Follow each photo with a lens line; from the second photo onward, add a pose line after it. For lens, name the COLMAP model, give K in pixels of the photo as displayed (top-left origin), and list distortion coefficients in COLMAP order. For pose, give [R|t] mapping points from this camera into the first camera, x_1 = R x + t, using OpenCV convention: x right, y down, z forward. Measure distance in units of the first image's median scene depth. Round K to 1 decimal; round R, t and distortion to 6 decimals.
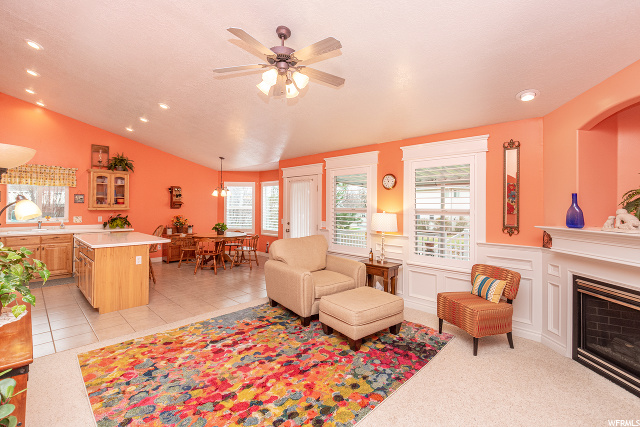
lens RADIAL K [[286.3, 0, 321.4], [0, 286.3, 204.4], [0, 0, 1]] dist [-0.002592, -0.001142]
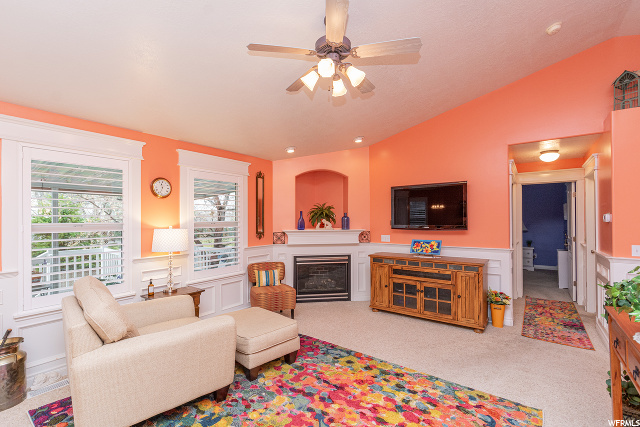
lens RADIAL K [[286.3, 0, 324.5], [0, 286.3, 214.7], [0, 0, 1]] dist [-0.002592, -0.001142]
pose [[-0.132495, 0.002602, 0.991180, -0.433467], [-0.006556, 0.999972, -0.003502, -0.004844], [-0.991162, -0.006962, -0.132474, 0.484420]]
